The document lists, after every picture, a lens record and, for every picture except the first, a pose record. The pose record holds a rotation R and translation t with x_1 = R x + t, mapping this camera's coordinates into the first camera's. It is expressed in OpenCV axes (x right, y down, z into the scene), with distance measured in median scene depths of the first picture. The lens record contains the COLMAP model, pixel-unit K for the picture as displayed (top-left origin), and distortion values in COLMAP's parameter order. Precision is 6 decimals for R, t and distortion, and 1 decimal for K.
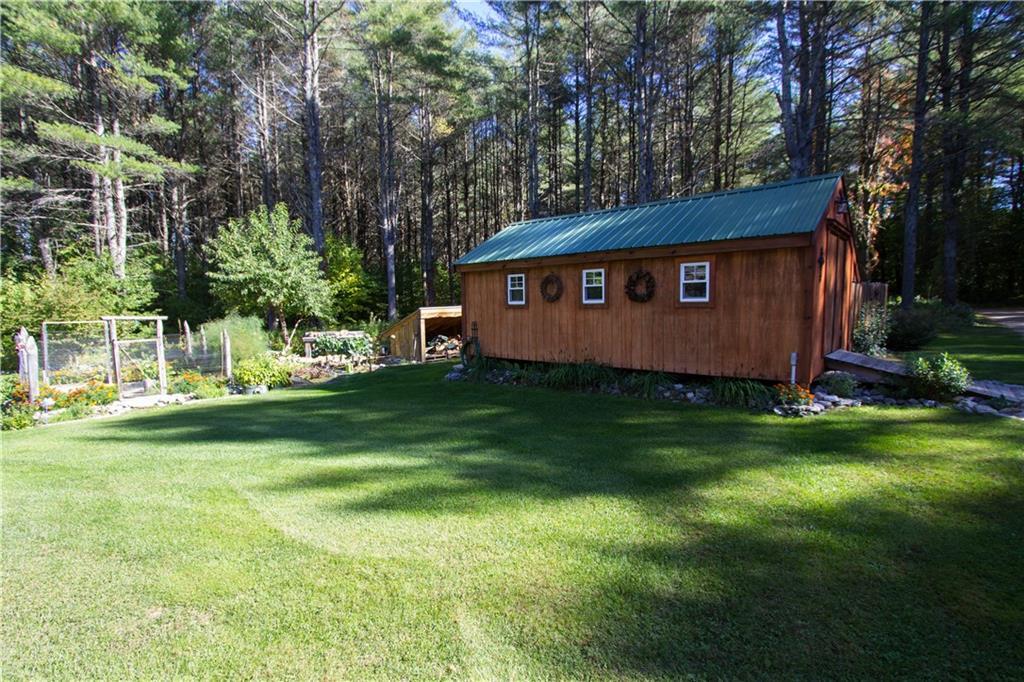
lens RADIAL K [[477.0, 0, 510.2], [0, 477.0, 346.7], [0, 0, 1]] dist [-0.016409, -0.000243]
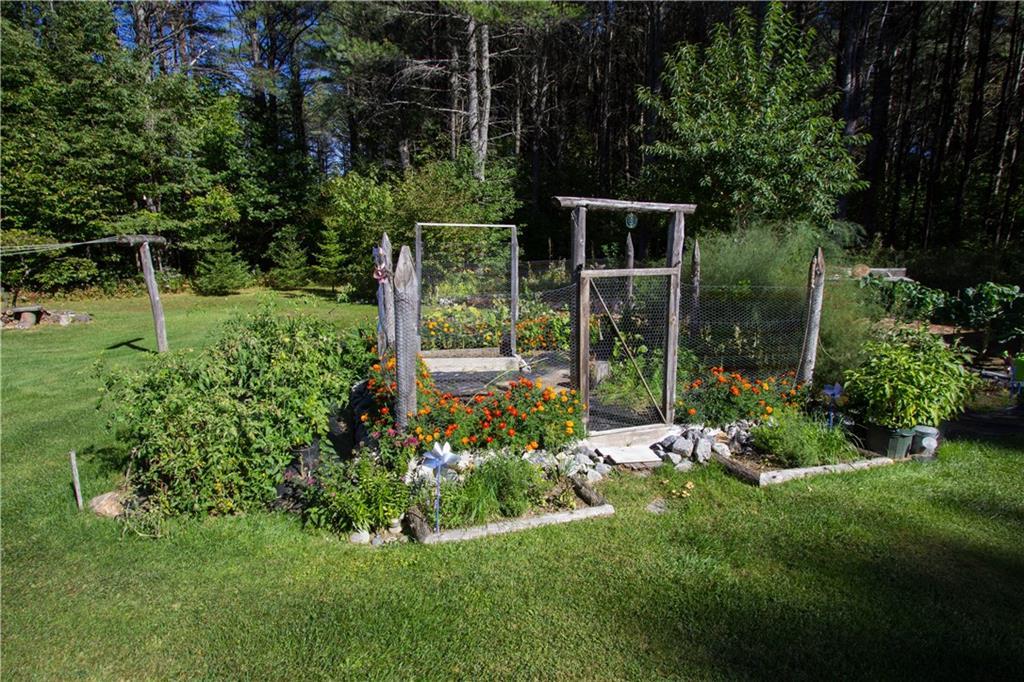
lens RADIAL K [[528.0, 0, 512.2], [0, 528.0, 337.6], [0, 0, 1]] dist [-0.003123, -0.000167]
pose [[0.845181, 0.113630, -0.522262, -0.317000], [-0.061062, 0.991270, 0.116856, -0.001850], [0.530981, -0.066874, 0.844741, 0.301216]]
